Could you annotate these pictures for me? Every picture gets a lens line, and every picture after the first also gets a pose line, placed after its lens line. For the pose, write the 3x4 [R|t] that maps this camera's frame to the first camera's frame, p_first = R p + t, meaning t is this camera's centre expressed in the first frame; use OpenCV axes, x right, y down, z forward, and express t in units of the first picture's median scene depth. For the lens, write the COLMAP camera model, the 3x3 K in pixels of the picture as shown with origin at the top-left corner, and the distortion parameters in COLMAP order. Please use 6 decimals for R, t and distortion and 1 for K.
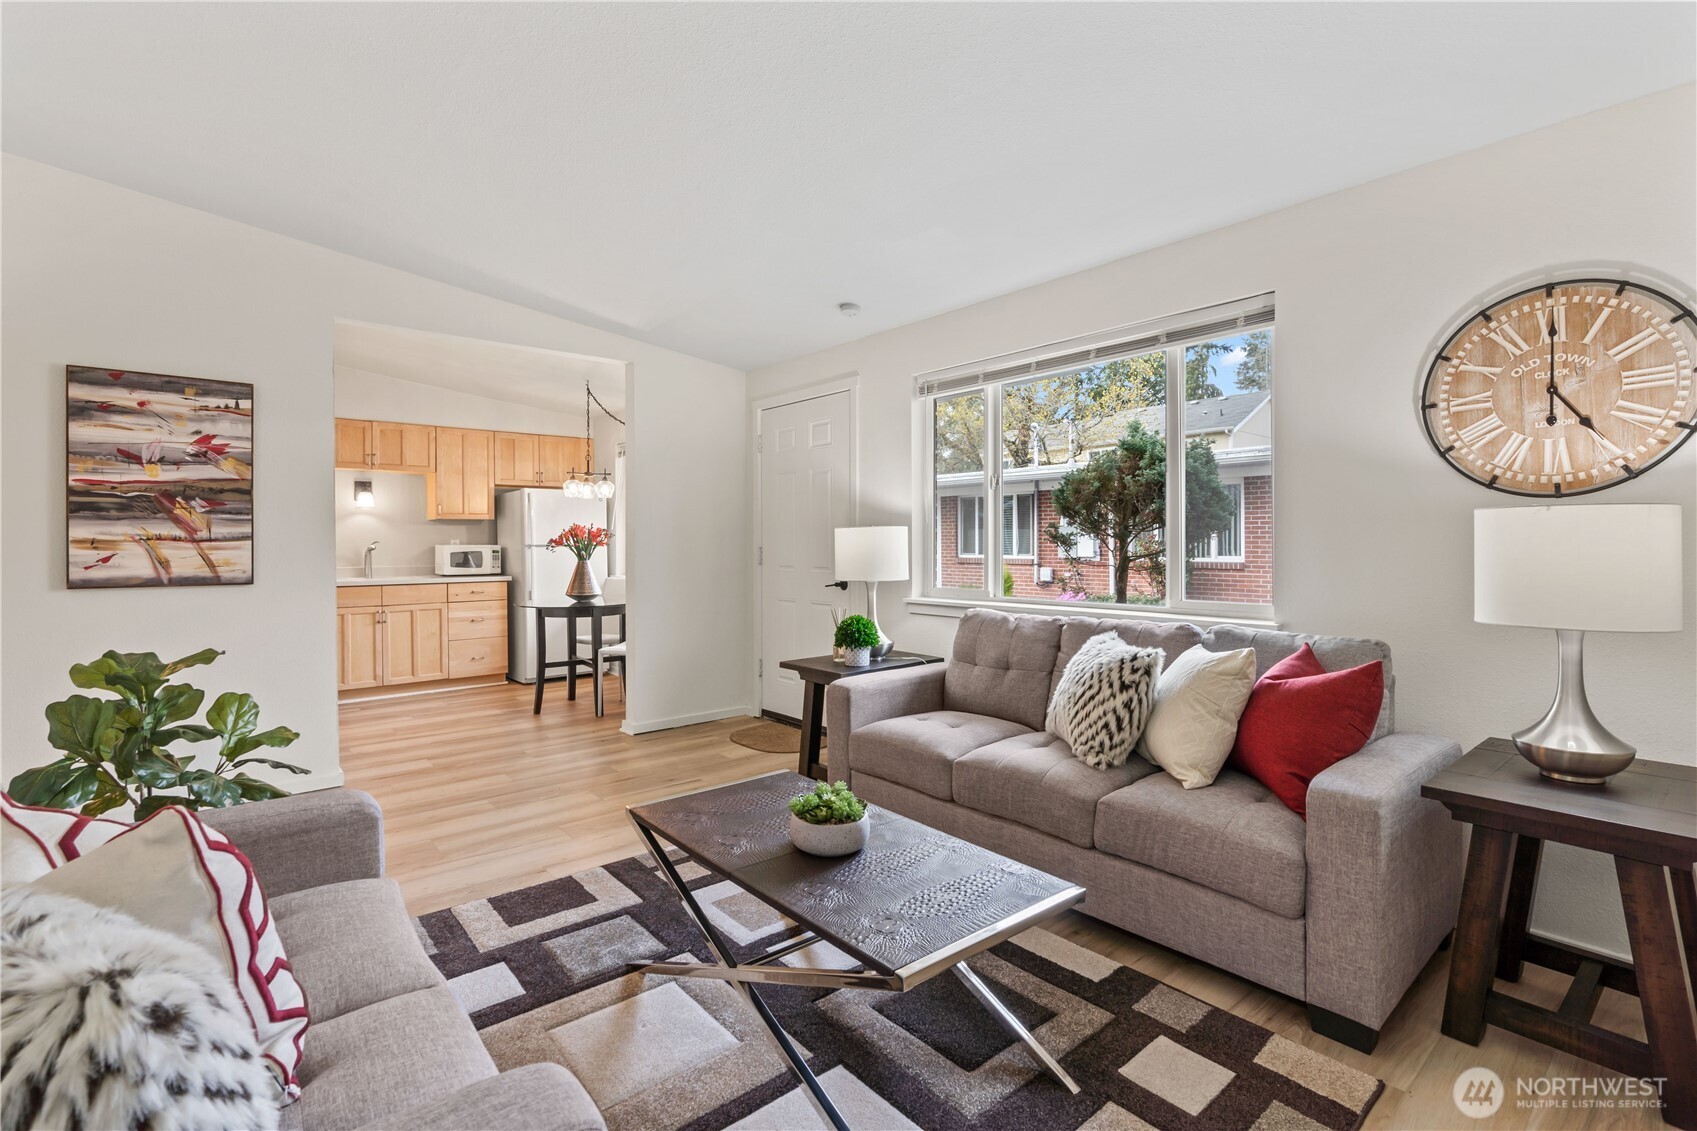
lens RADIAL K [[774.0, 0, 842.4], [0, 774.0, 551.7], [0, 0, 1]] dist [-0.002389, -0.000580]
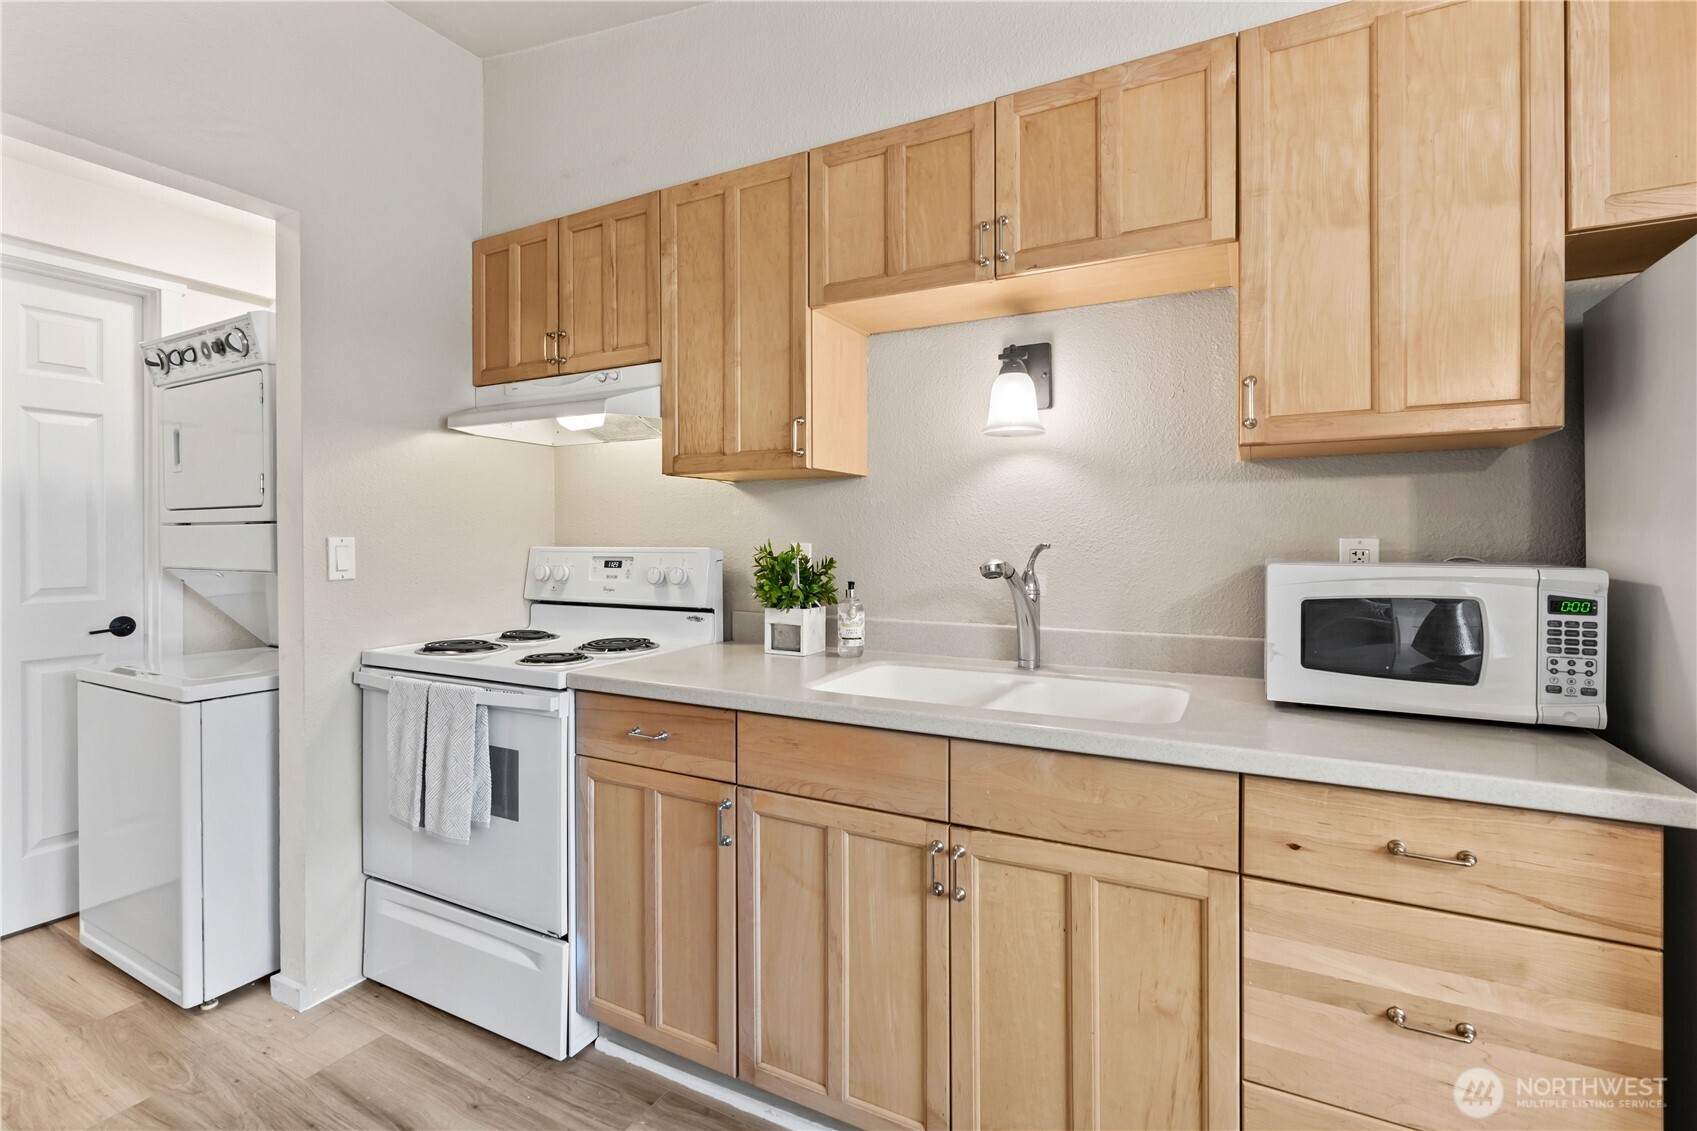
lens RADIAL K [[774.0, 0, 839.2], [0, 774.0, 540.5], [0, 0, 1]] dist [-0.002389, -0.000580]
pose [[0.367348, 0.008947, -0.930040, -0.354190], [-0.008386, 0.999945, 0.006307, -0.015050], [0.930046, 0.005483, 0.367403, 0.798592]]
